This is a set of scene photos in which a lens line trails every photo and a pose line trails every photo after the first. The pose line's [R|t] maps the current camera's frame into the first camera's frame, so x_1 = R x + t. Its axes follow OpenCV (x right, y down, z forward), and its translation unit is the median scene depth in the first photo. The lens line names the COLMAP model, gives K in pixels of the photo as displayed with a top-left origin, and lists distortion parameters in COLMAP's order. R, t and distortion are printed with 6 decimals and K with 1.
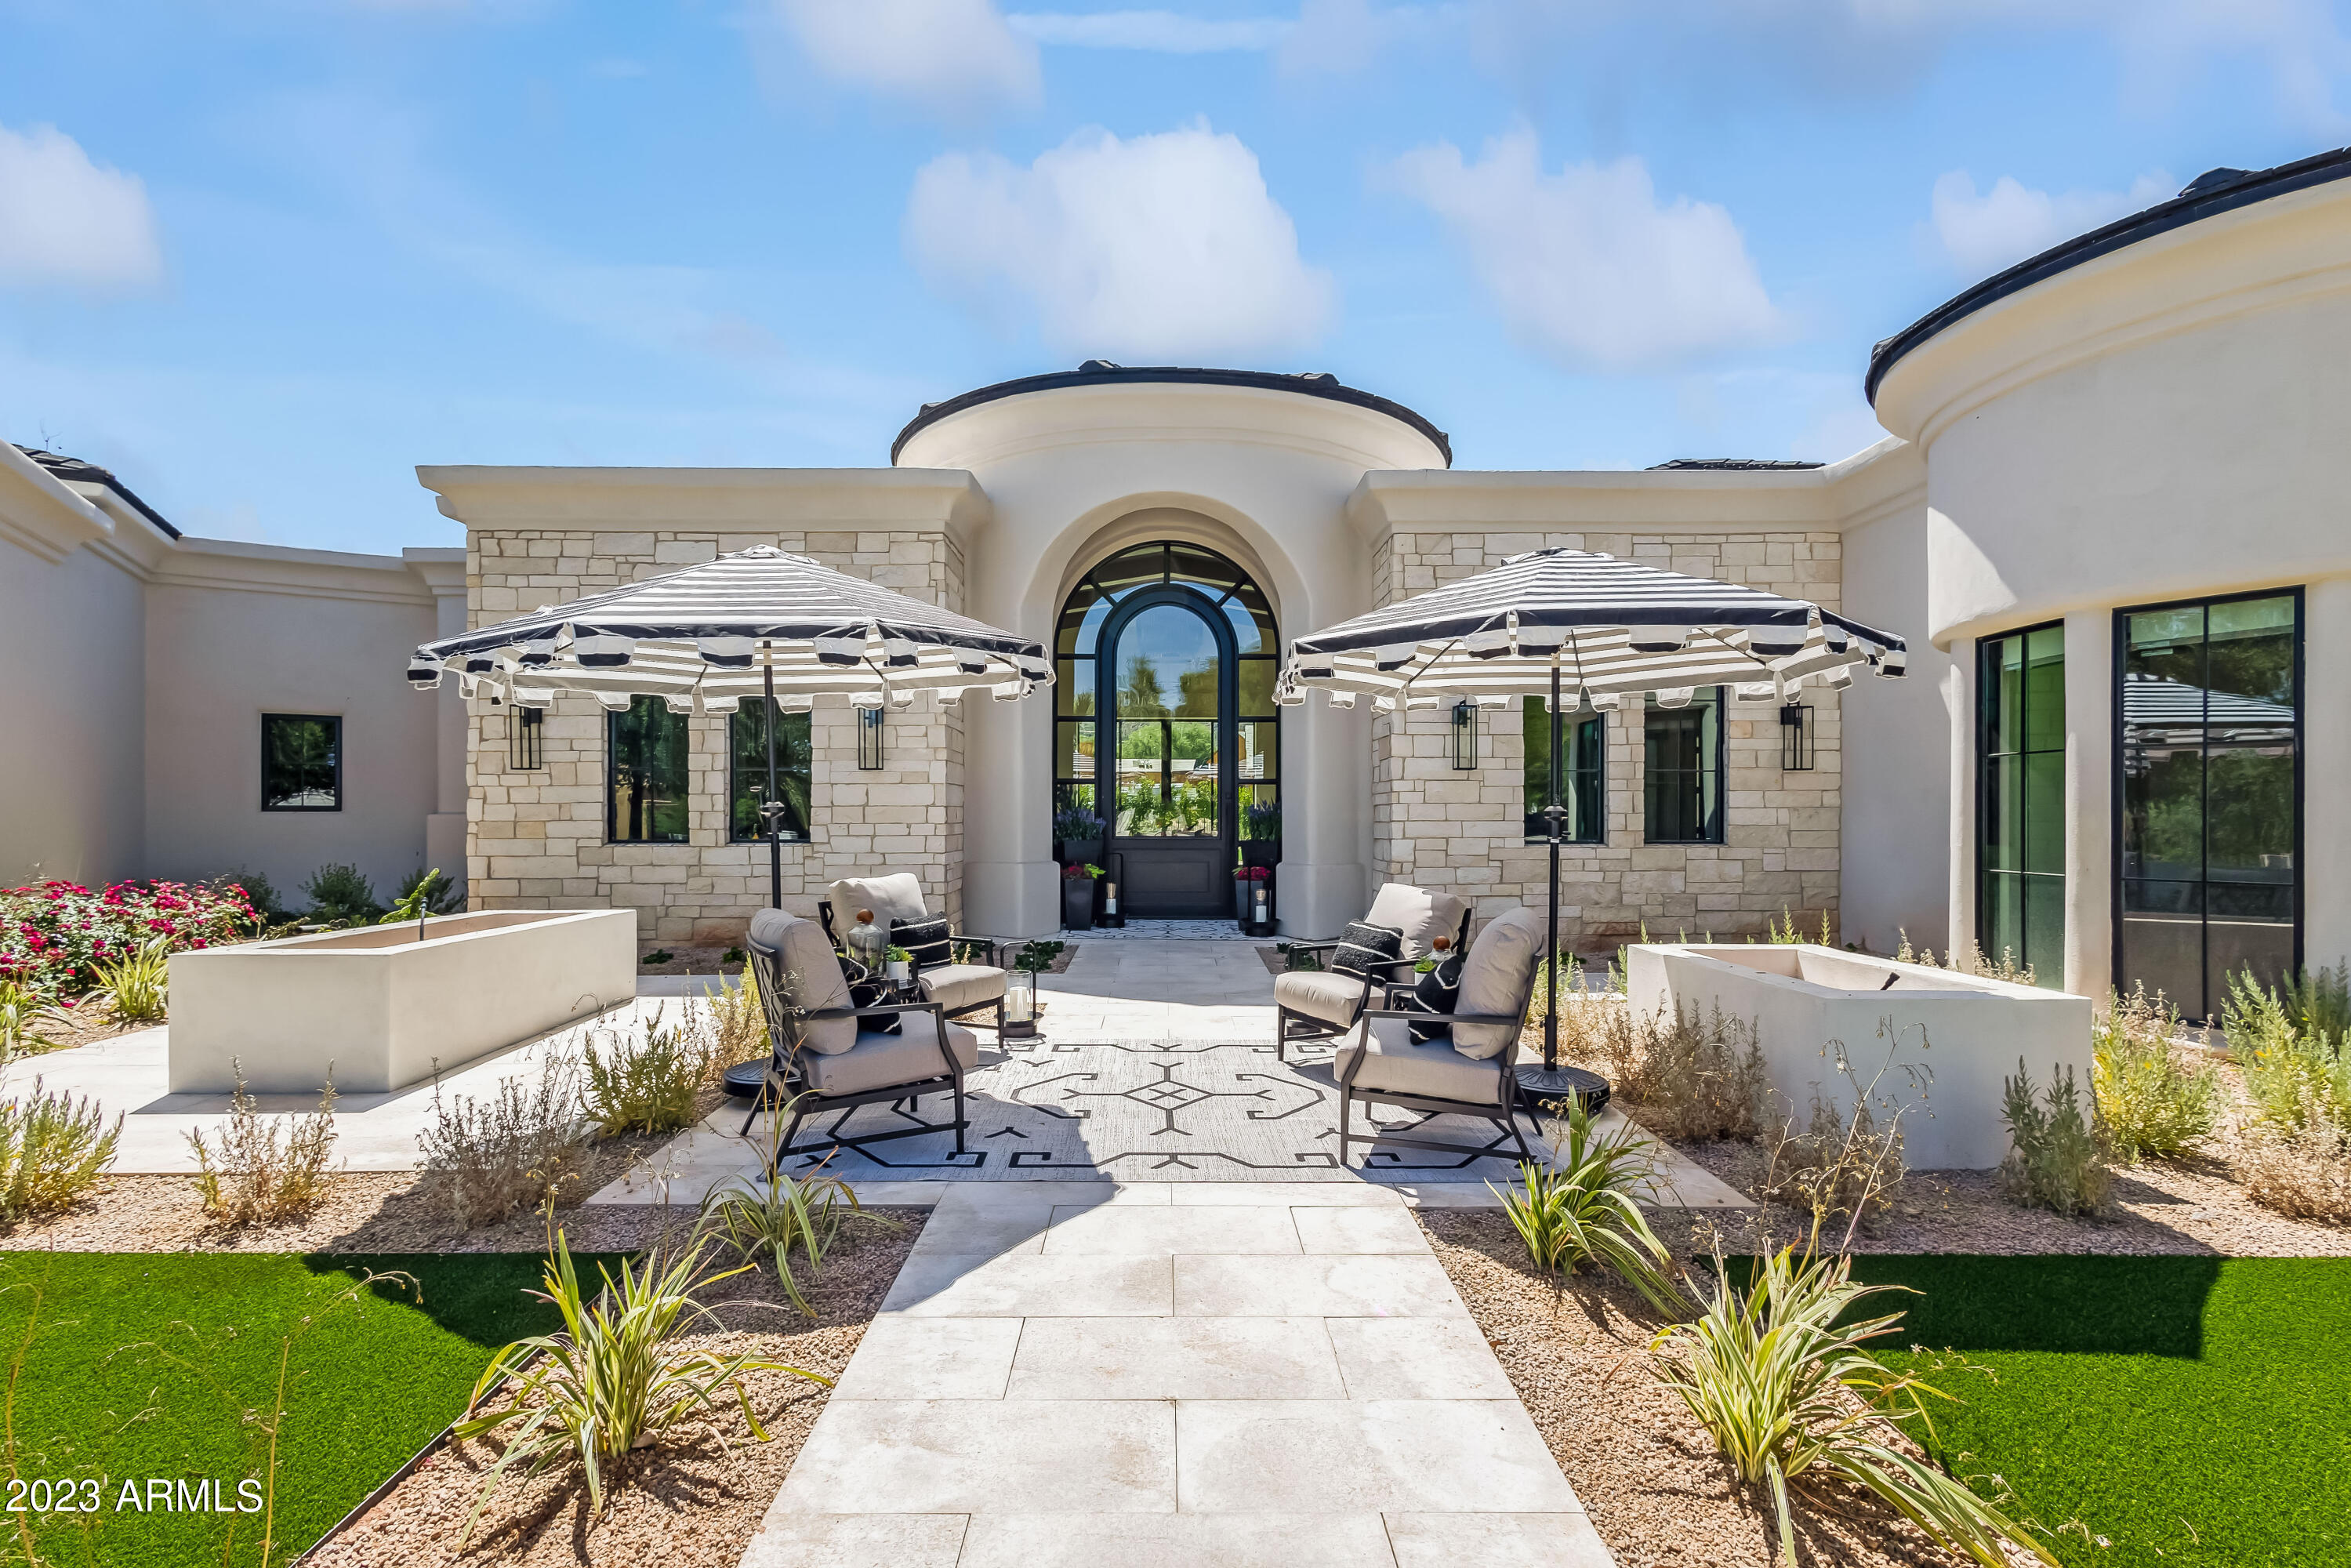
lens RADIAL K [[1100.8, 0, 1177.0], [0, 1100.8, 814.1], [0, 0, 1]] dist [0.013070, -0.000576]
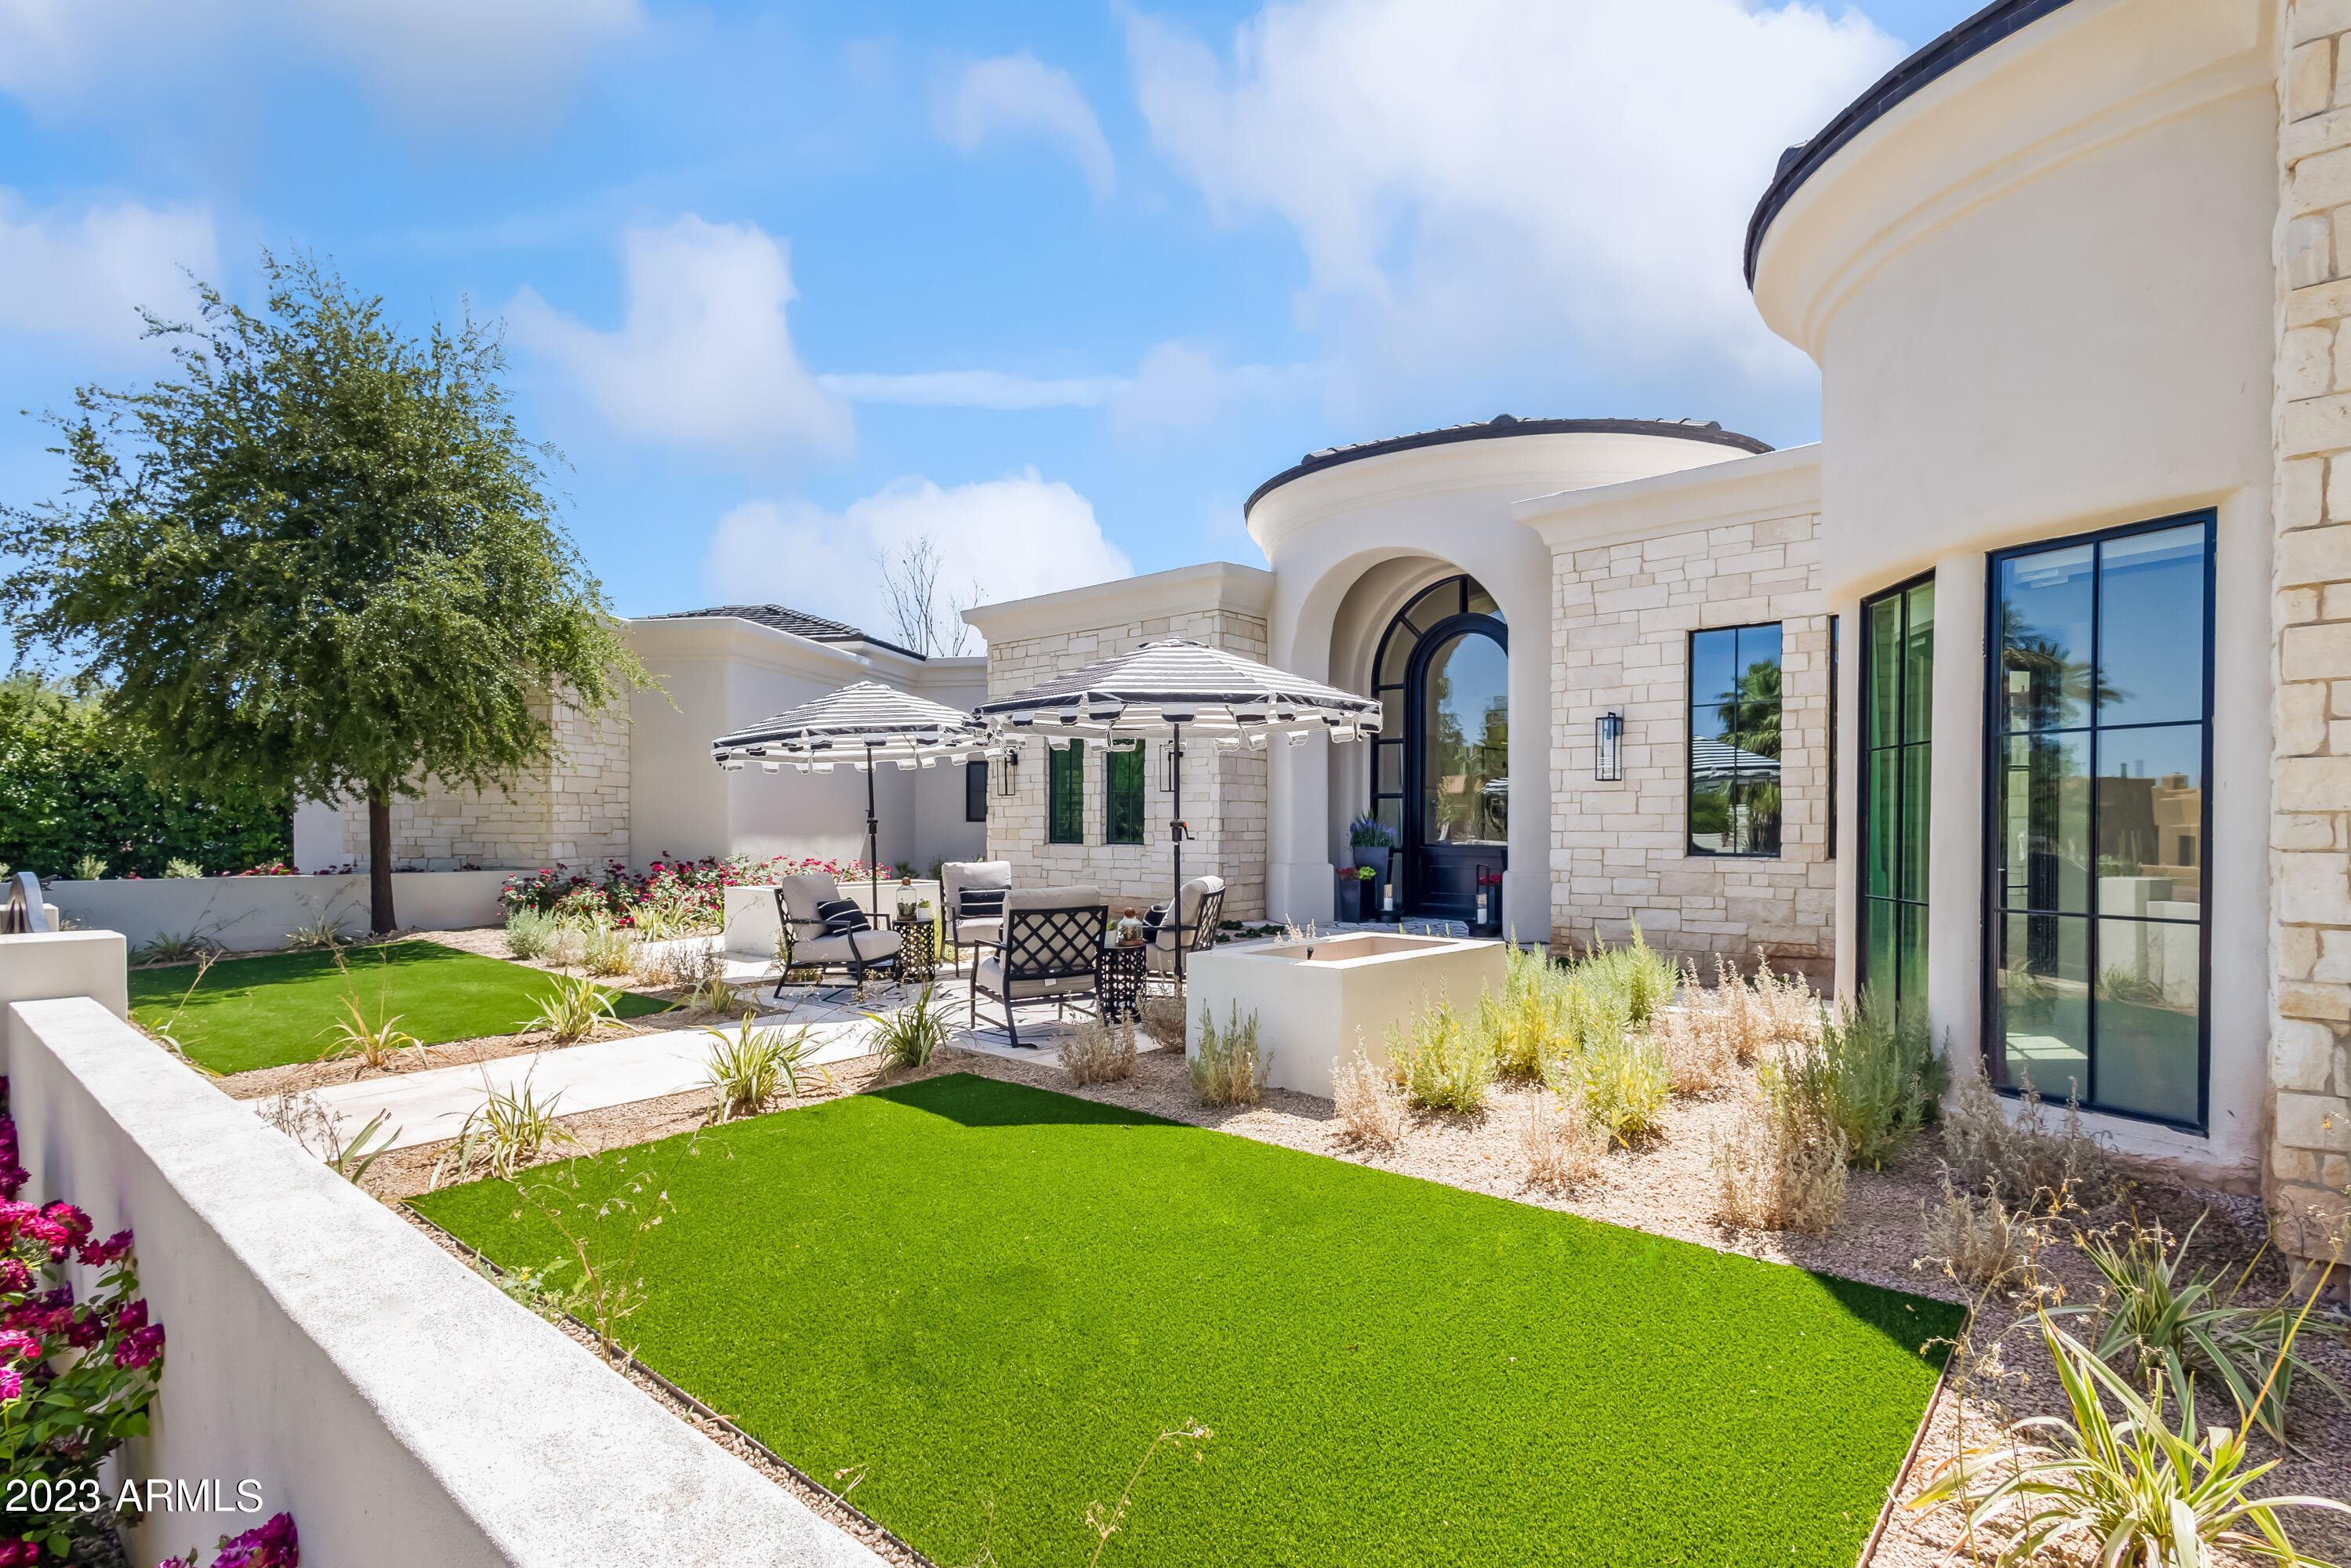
lens RADIAL K [[1147.5, 0, 1183.3], [0, 1147.5, 828.0], [0, 0, 1]] dist [0.012919, -0.000048]
pose [[0.746367, 0.003384, -0.665526, 0.666266], [-0.001452, 0.999993, 0.003456, 0.000006], [0.665533, -0.001613, 0.746367, -0.046308]]
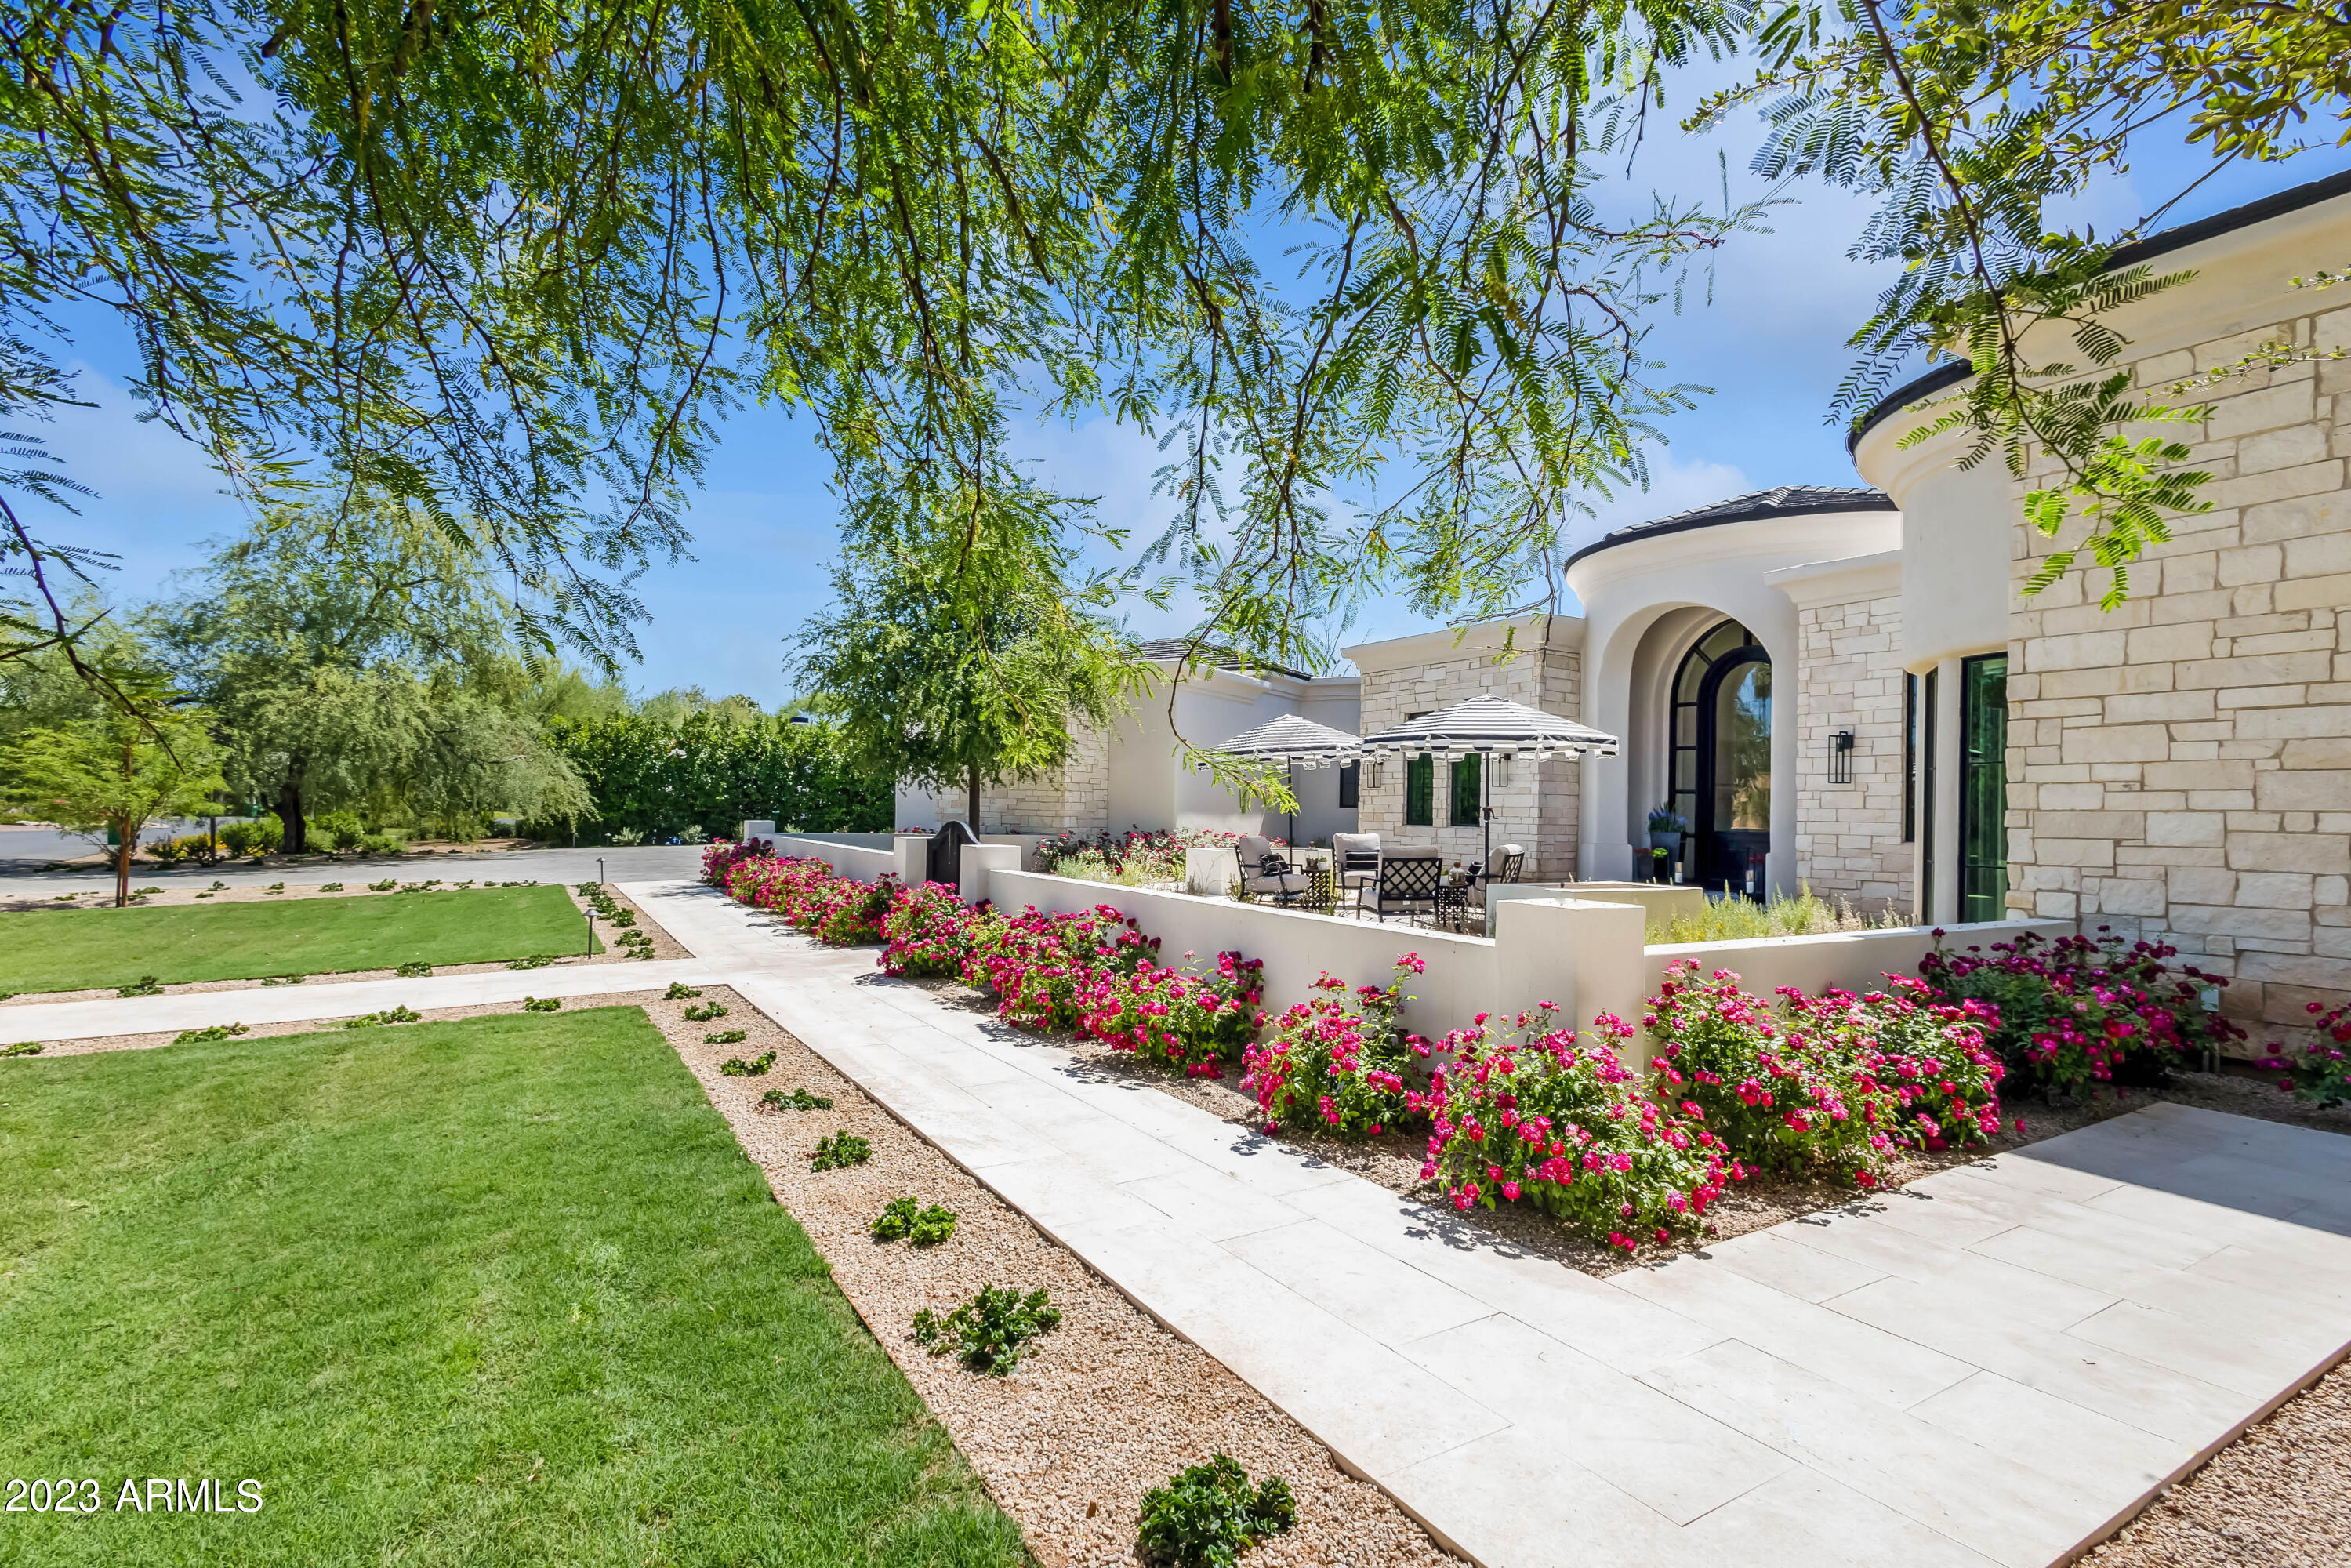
lens RADIAL K [[1119.5, 0, 1185.9], [0, 1119.5, 789.0], [0, 0, 1]] dist [0.012254, -0.000134]
pose [[0.507573, -0.005389, -0.861592, 1.019792], [-0.018897, 0.999670, -0.017385, 0.005223], [0.861401, 0.025105, 0.507304, -0.361902]]
